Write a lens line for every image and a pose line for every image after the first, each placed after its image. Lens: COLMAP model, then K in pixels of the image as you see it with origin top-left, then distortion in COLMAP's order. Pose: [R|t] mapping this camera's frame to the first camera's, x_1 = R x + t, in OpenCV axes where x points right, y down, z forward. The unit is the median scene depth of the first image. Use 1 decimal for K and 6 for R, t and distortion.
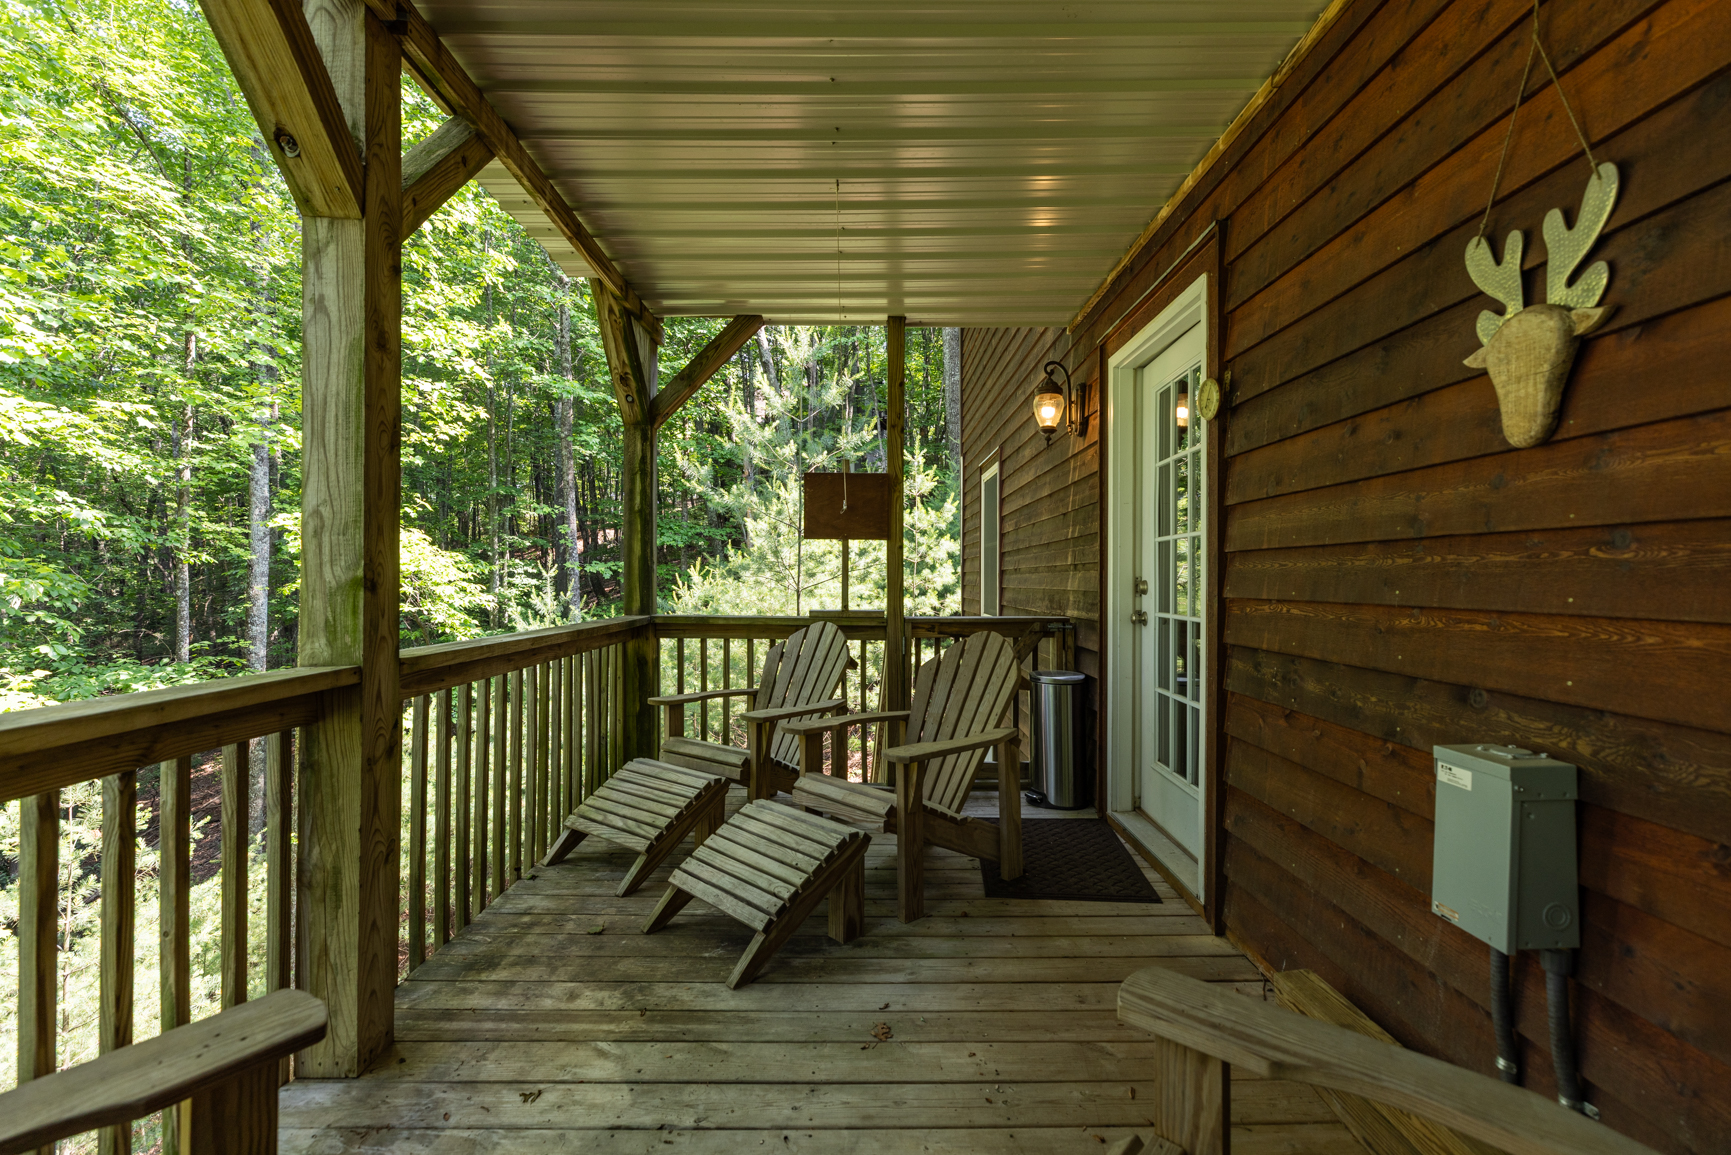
lens RADIAL K [[768.9, 0, 866.6], [0, 768.9, 569.3], [0, 0, 1]] dist [0.004887, -0.000047]
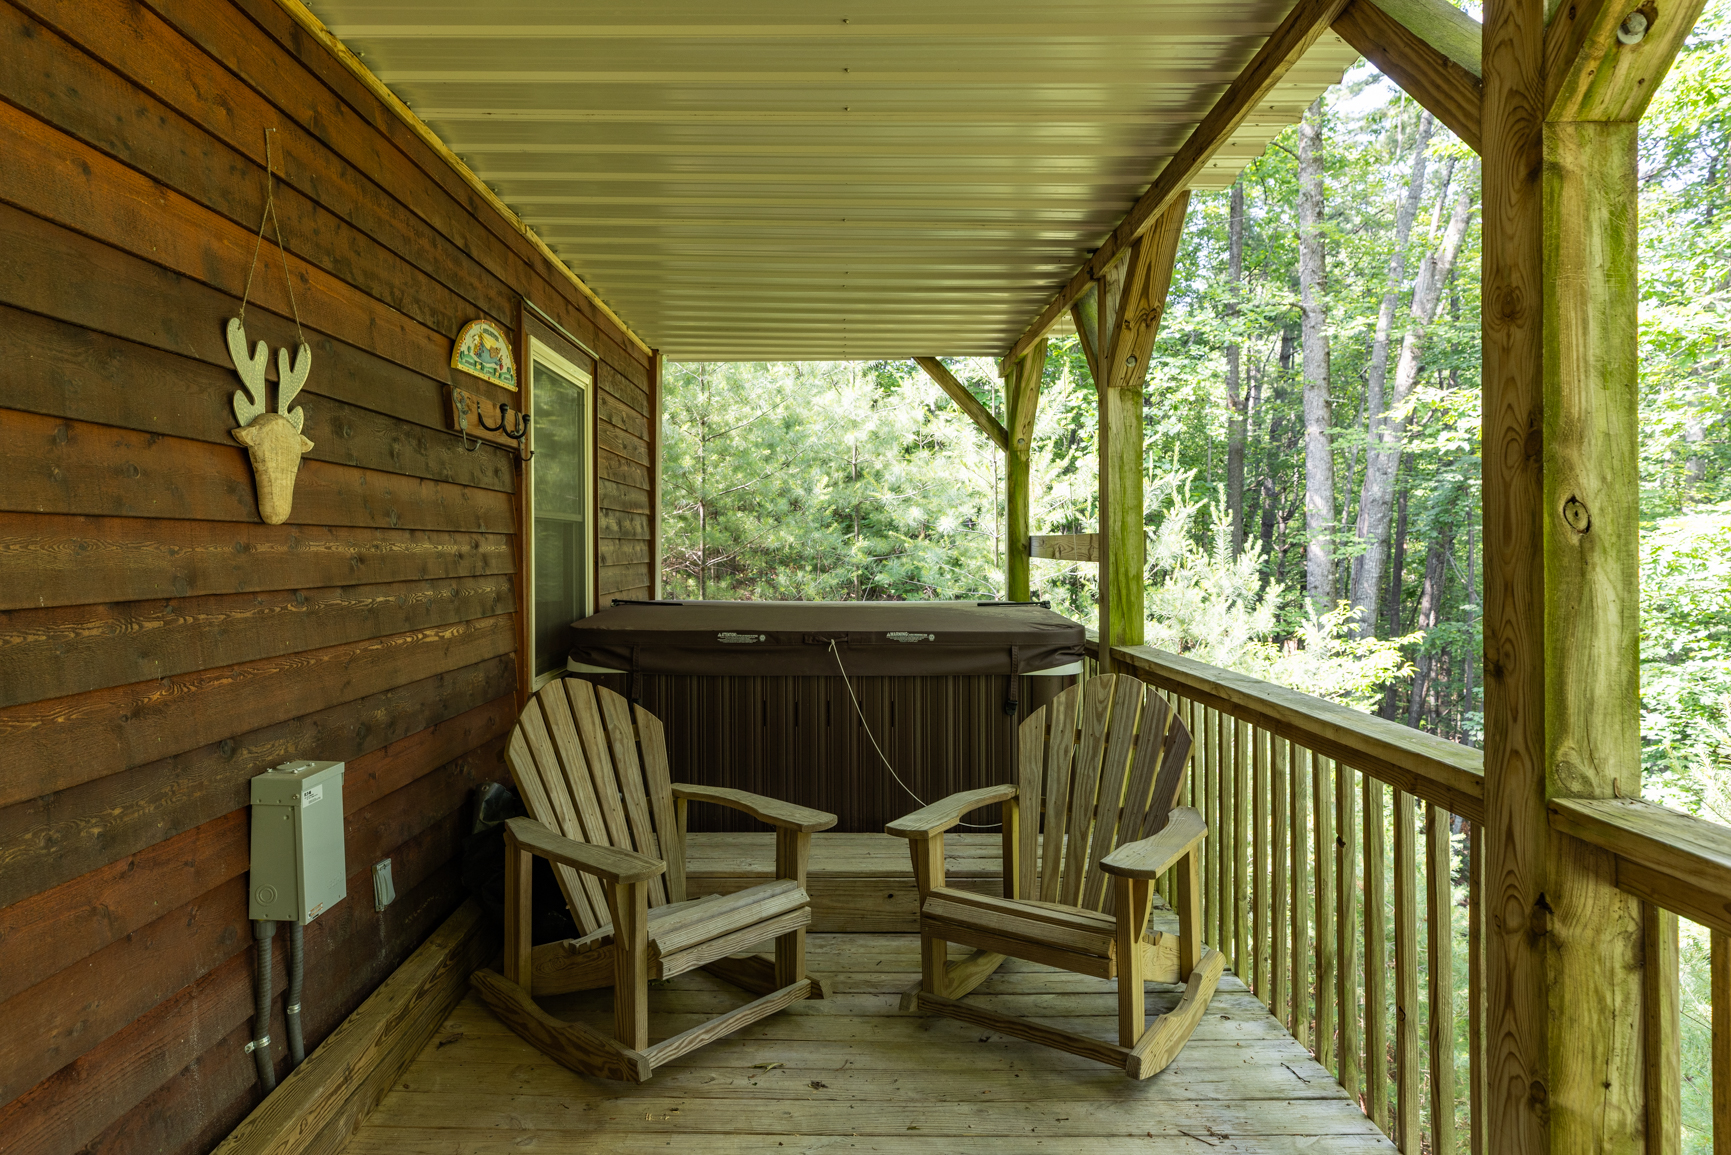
lens RADIAL K [[997.0, 0, 861.9], [0, 997.0, 565.6], [0, 0, 1]] dist [0.000926, 0.000333]
pose [[-0.999973, -0.003372, -0.006560, -0.077375], [-0.003430, 0.999955, 0.008810, -0.100800], [0.006530, 0.008832, -0.999940, 2.420087]]
